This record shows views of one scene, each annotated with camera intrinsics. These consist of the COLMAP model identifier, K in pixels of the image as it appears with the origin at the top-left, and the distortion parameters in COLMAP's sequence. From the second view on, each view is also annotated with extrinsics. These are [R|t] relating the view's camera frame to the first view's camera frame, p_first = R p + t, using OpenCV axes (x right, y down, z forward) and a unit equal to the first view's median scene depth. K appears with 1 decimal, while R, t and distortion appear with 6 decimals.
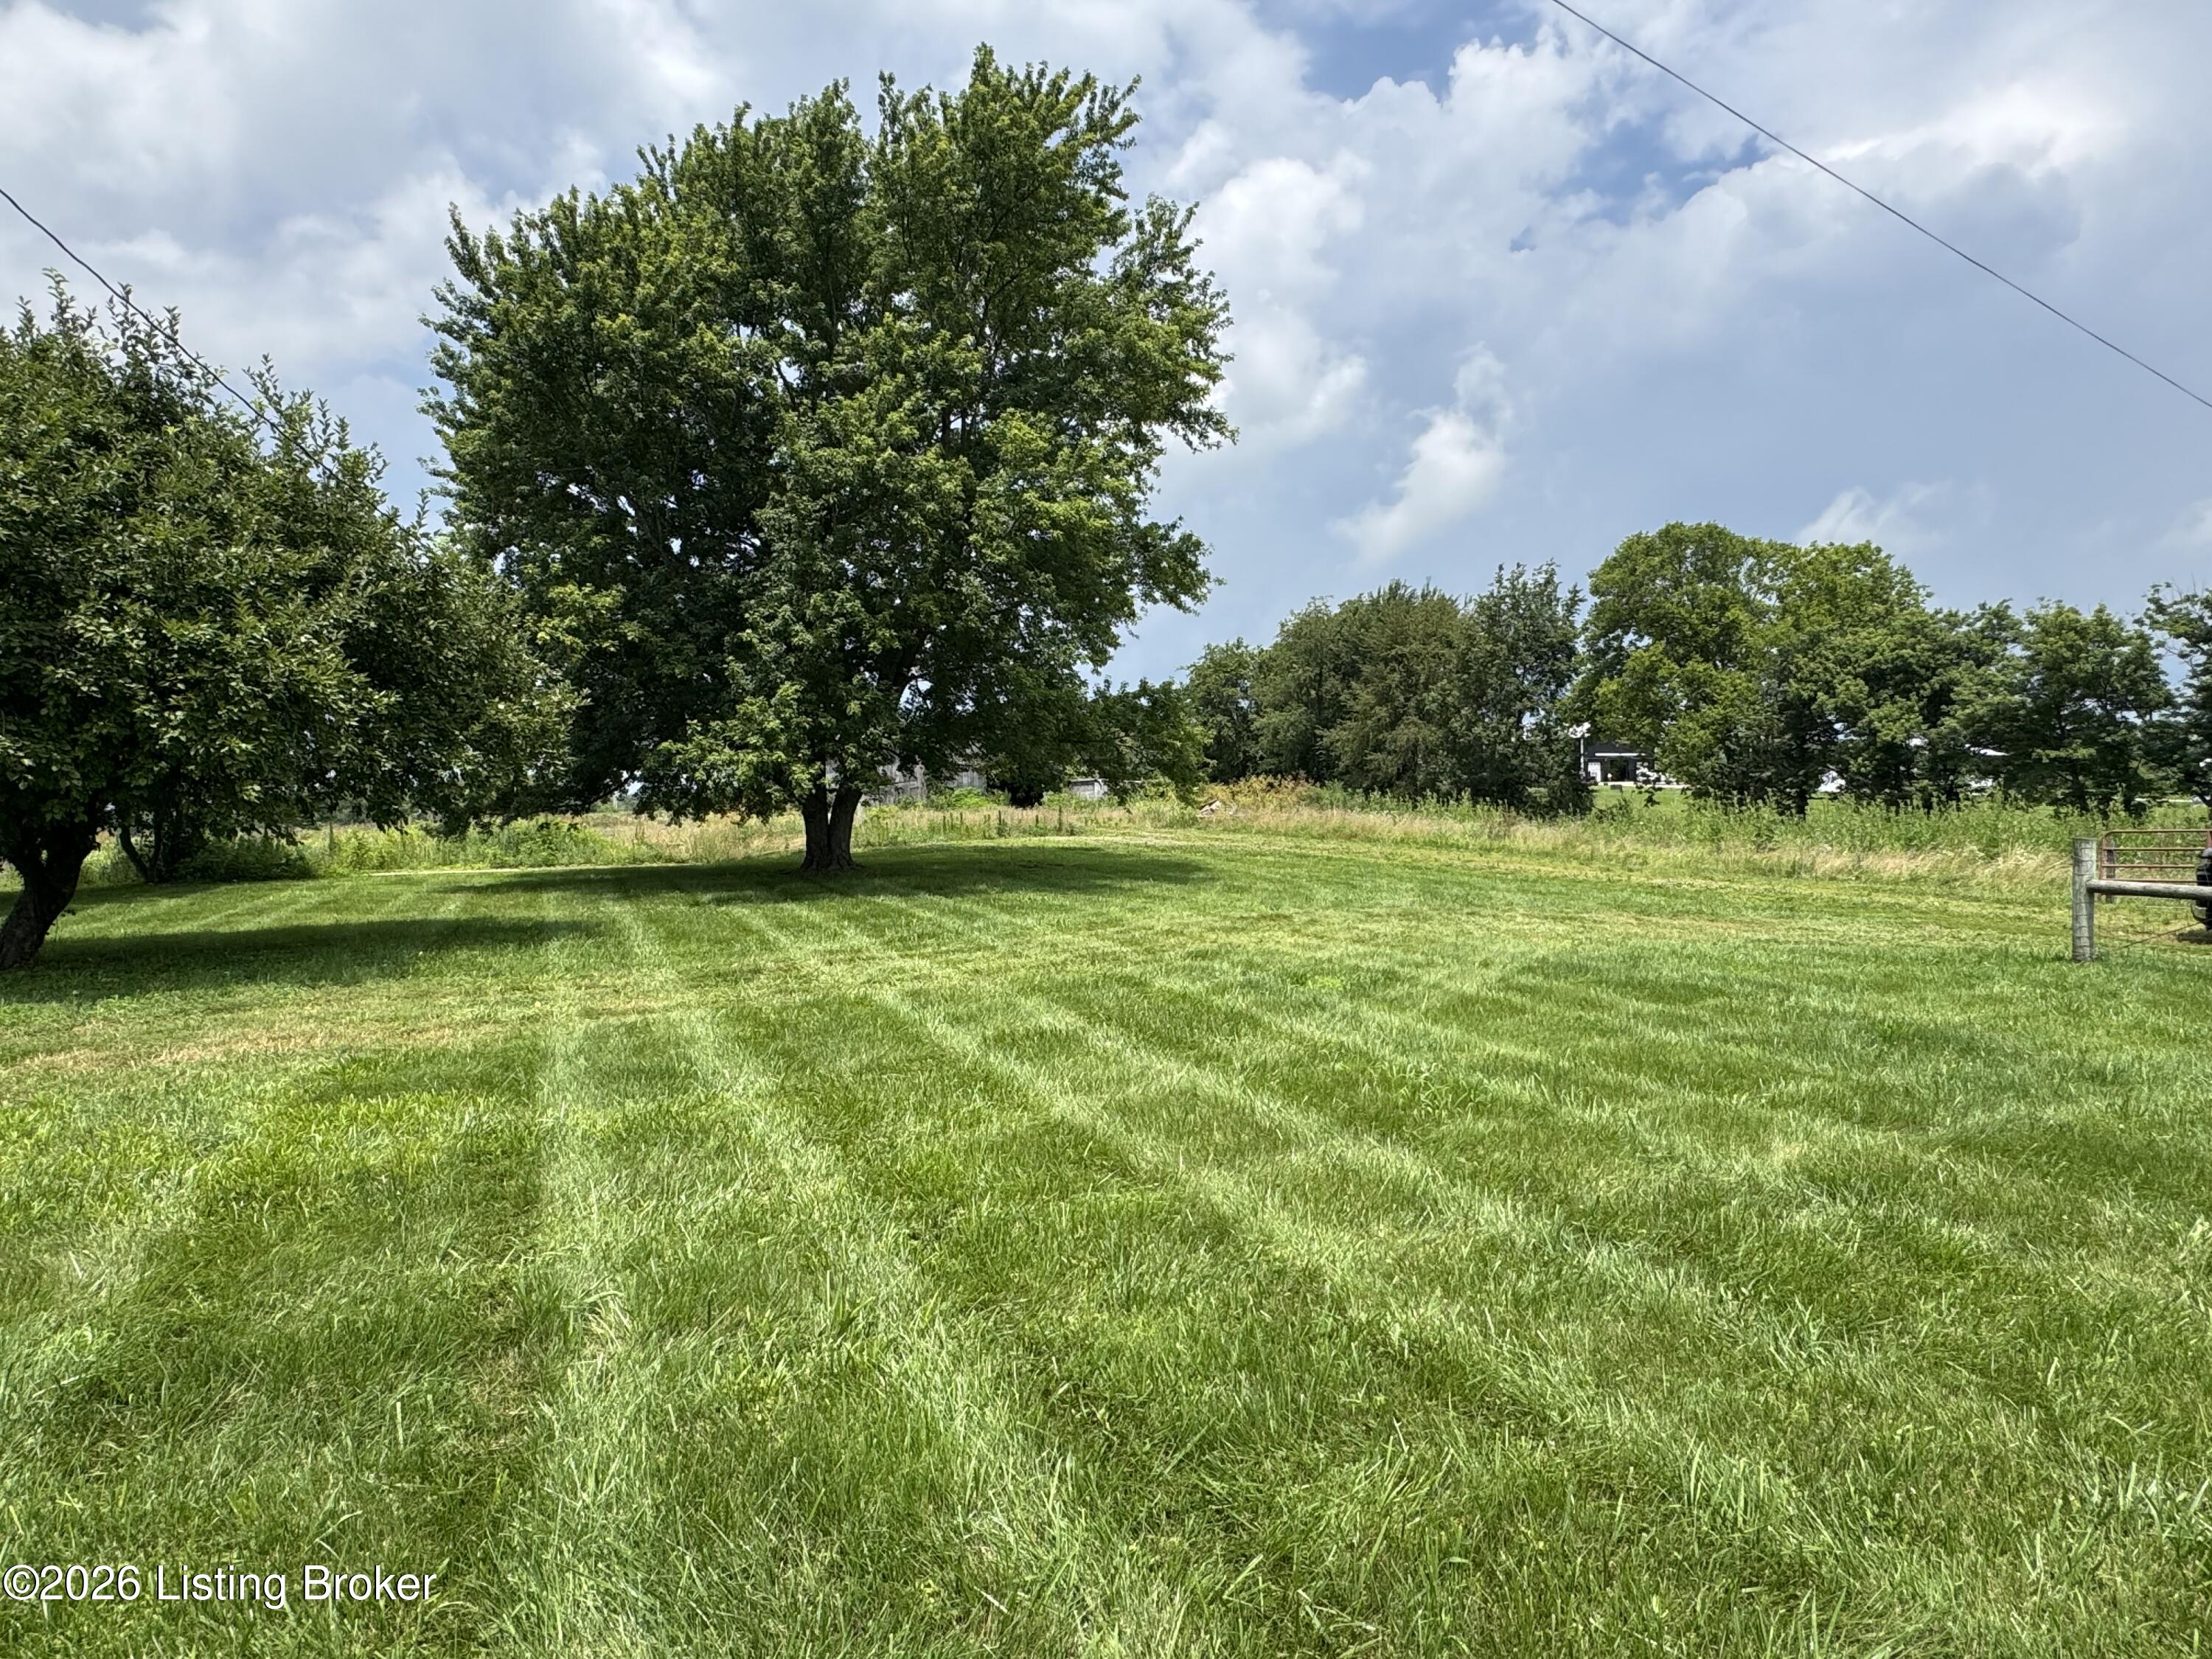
lens RADIAL K [[1245.7, 0, 1116.7], [0, 1245.7, 824.2], [0, 0, 1]] dist [0.001072, 0.000115]
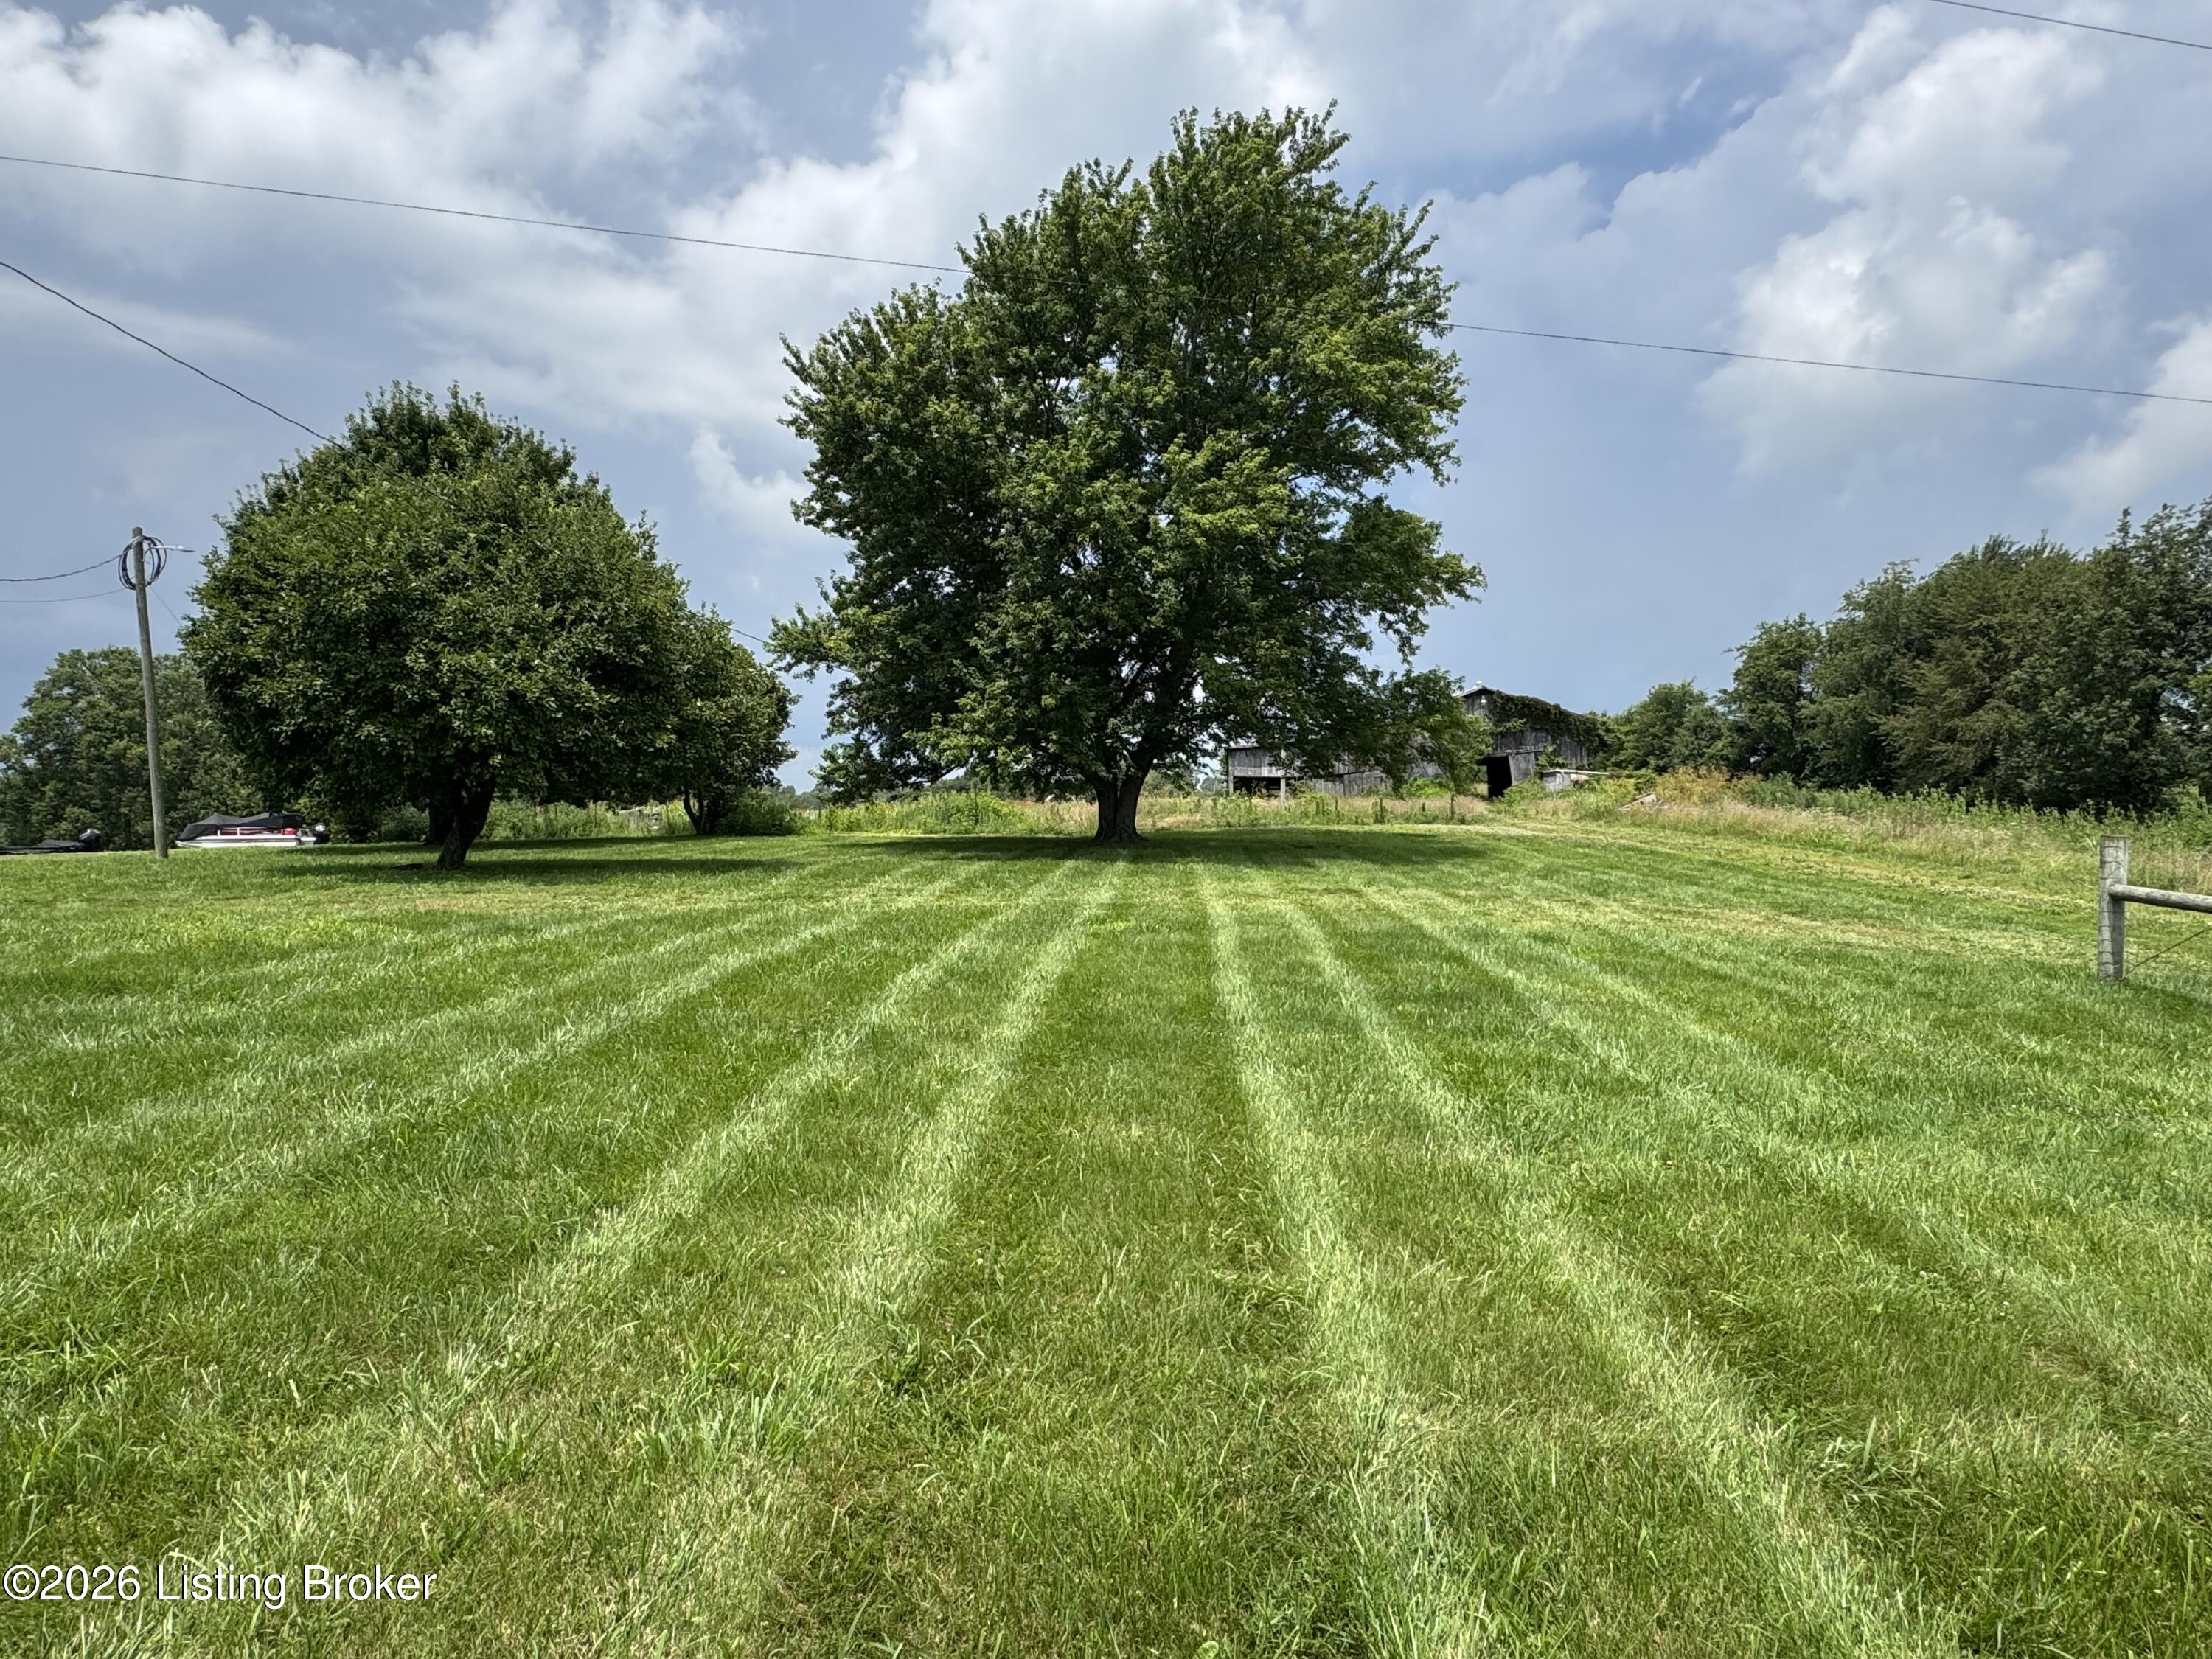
lens RADIAL K [[1245.7, 0, 1116.7], [0, 1245.7, 824.2], [0, 0, 1]] dist [0.001072, 0.000115]
pose [[0.888071, 0.030277, -0.458708, 0.180343], [-0.027477, 0.999541, 0.012778, 0.003597], [0.458884, 0.001257, 0.888495, -0.014798]]
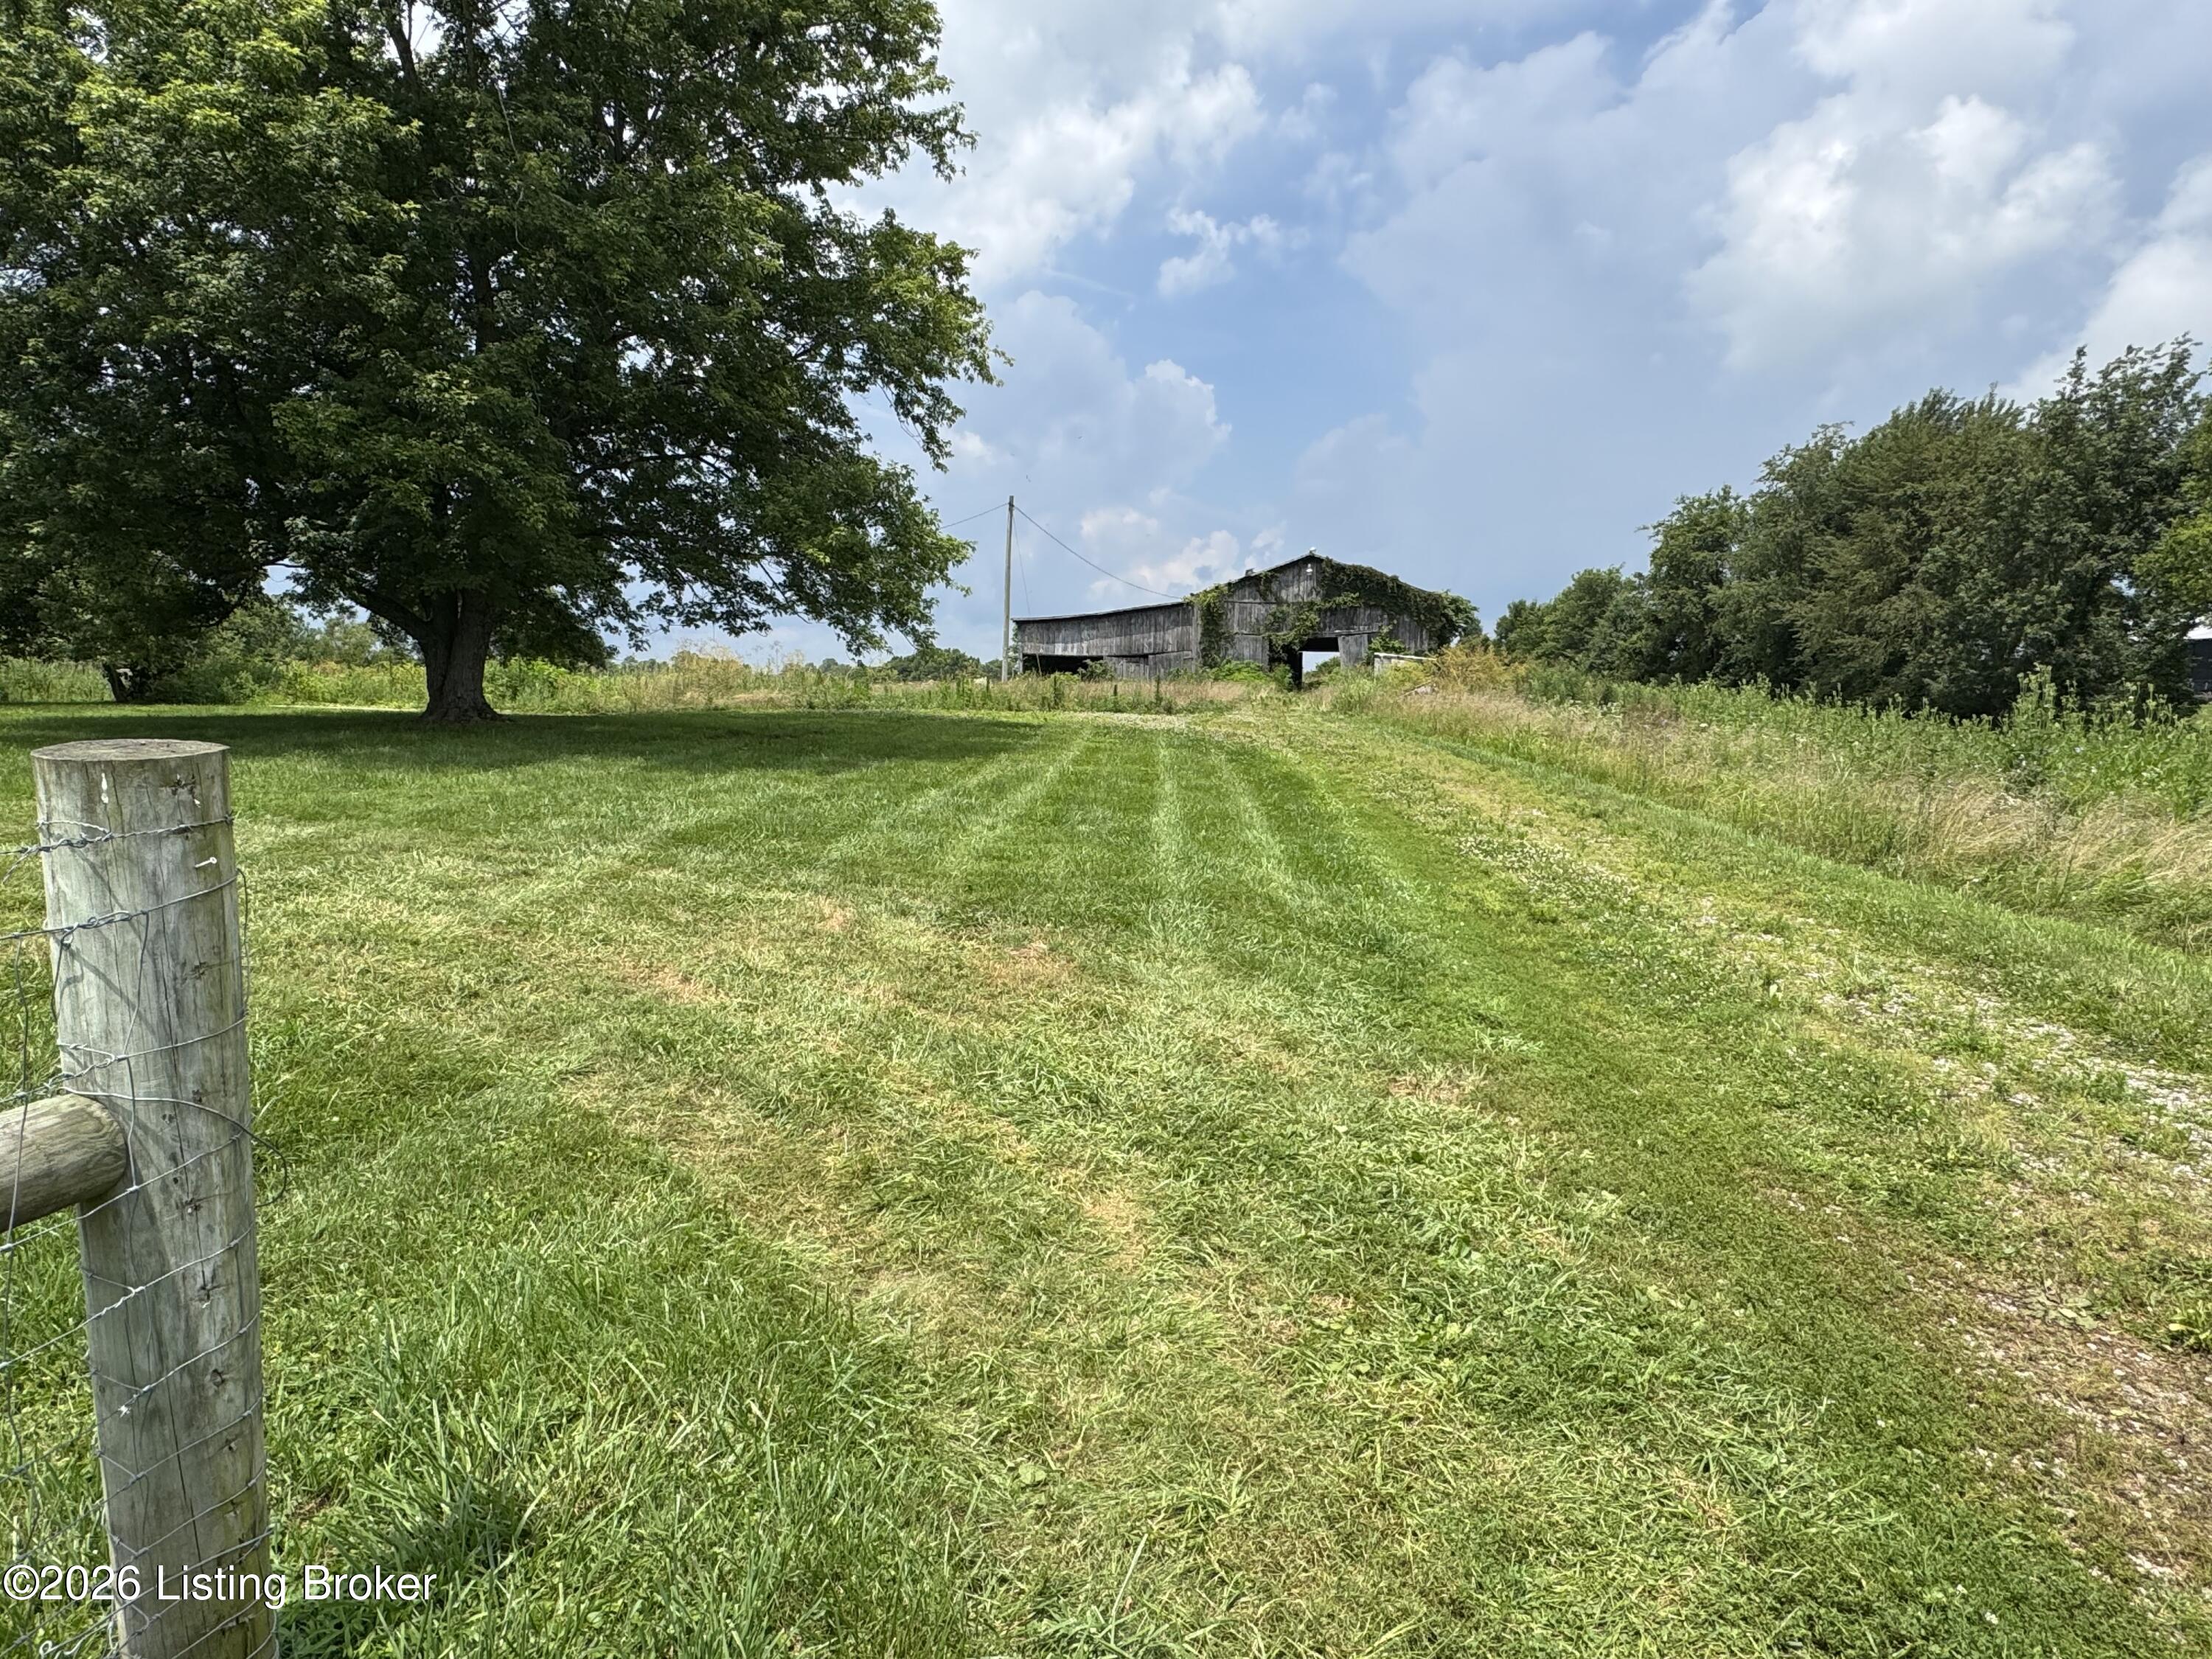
lens RADIAL K [[1245.7, 0, 1116.7], [0, 1245.7, 824.2], [0, 0, 1]] dist [0.001072, 0.000115]
pose [[0.891512, 0.092583, -0.443436, 0.290954], [-0.052660, 0.993436, 0.101545, -0.000038], [0.449927, -0.067177, 0.890535, 0.299952]]
